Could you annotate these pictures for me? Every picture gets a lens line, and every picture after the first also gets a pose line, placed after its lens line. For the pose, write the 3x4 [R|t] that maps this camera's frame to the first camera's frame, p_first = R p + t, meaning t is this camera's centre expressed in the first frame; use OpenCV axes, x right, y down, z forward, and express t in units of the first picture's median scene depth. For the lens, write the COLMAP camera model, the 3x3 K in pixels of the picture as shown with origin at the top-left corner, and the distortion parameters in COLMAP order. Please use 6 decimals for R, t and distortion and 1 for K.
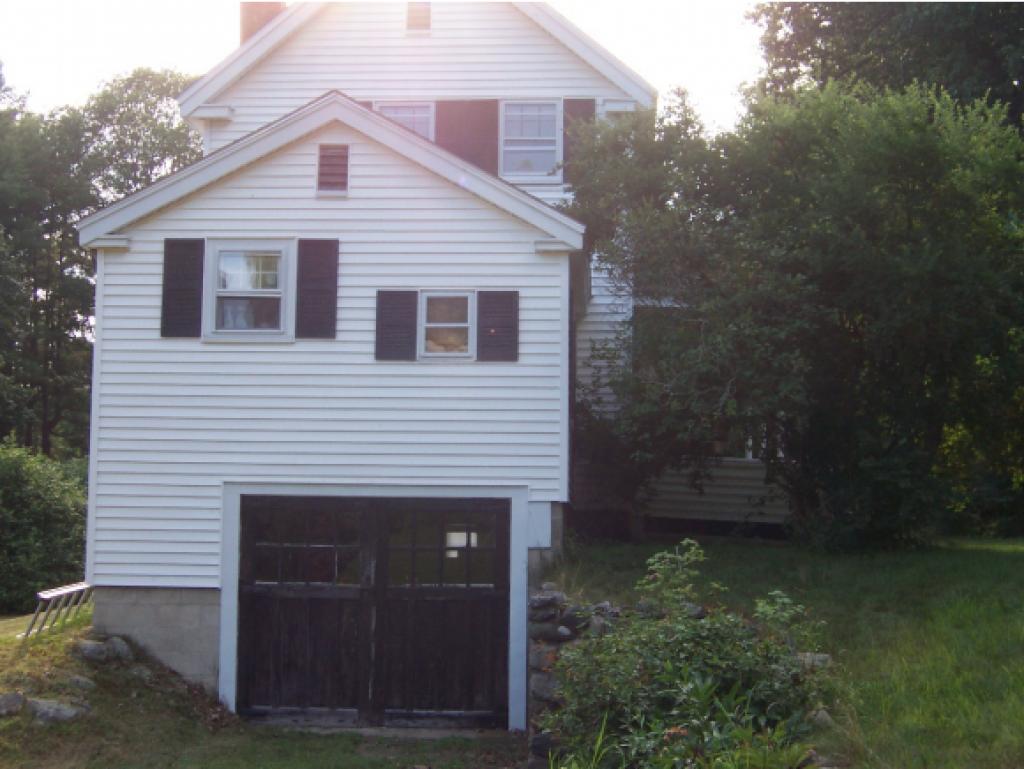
lens RADIAL K [[1479.4, 0, 512.0], [0, 1479.4, 384.5], [0, 0, 1]] dist [-0.073988, 0.348075]
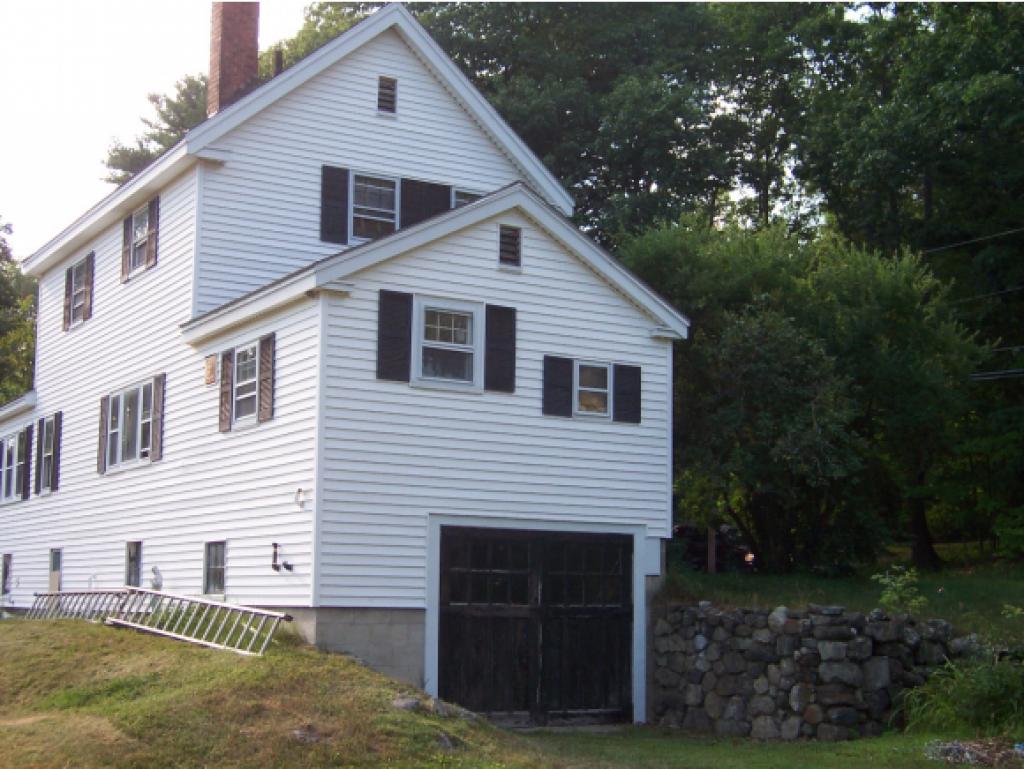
lens RADIAL K [[1479.4, 0, 512.0], [0, 1479.4, 384.5], [0, 0, 1]] dist [-0.073988, 0.348075]
pose [[0.824722, 0.082746, 0.559452, -0.774319], [-0.062427, 0.996513, -0.055363, 0.026739], [-0.562082, 0.010734, 0.827012, 0.037214]]
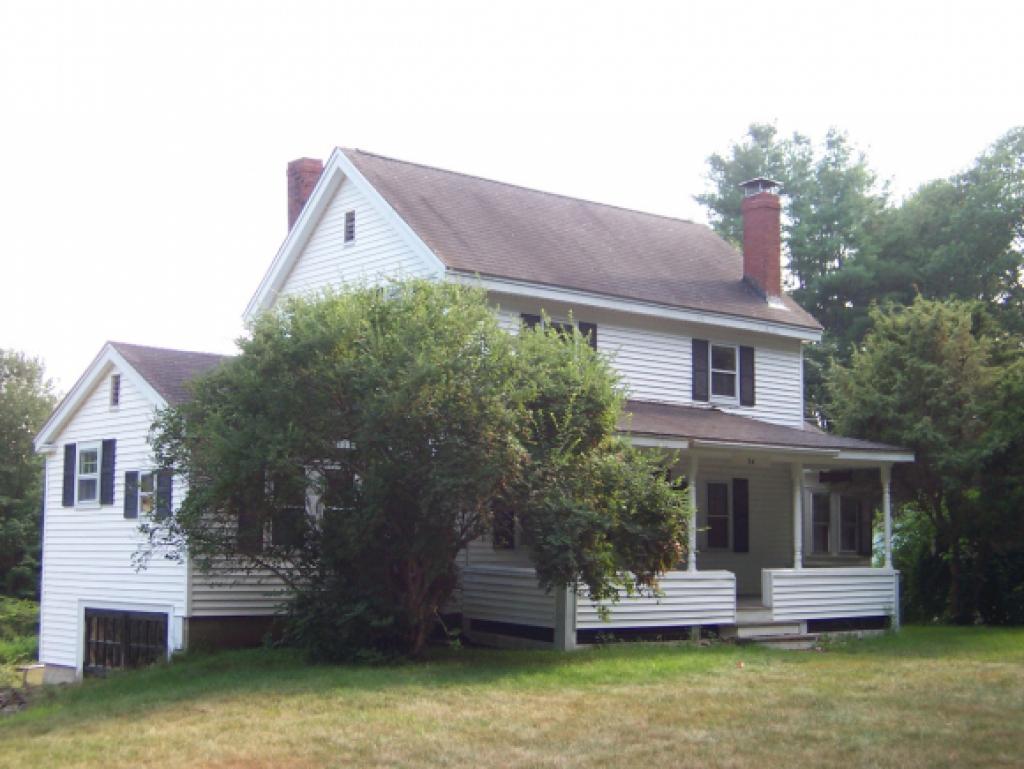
lens RADIAL K [[1479.4, 0, 512.0], [0, 1479.4, 384.5], [0, 0, 1]] dist [-0.073988, 0.348075]
pose [[0.699655, -0.090060, -0.708782, 1.255505], [0.077365, 0.995741, -0.050153, -0.046783], [0.710280, -0.019745, 0.703642, 0.227871]]
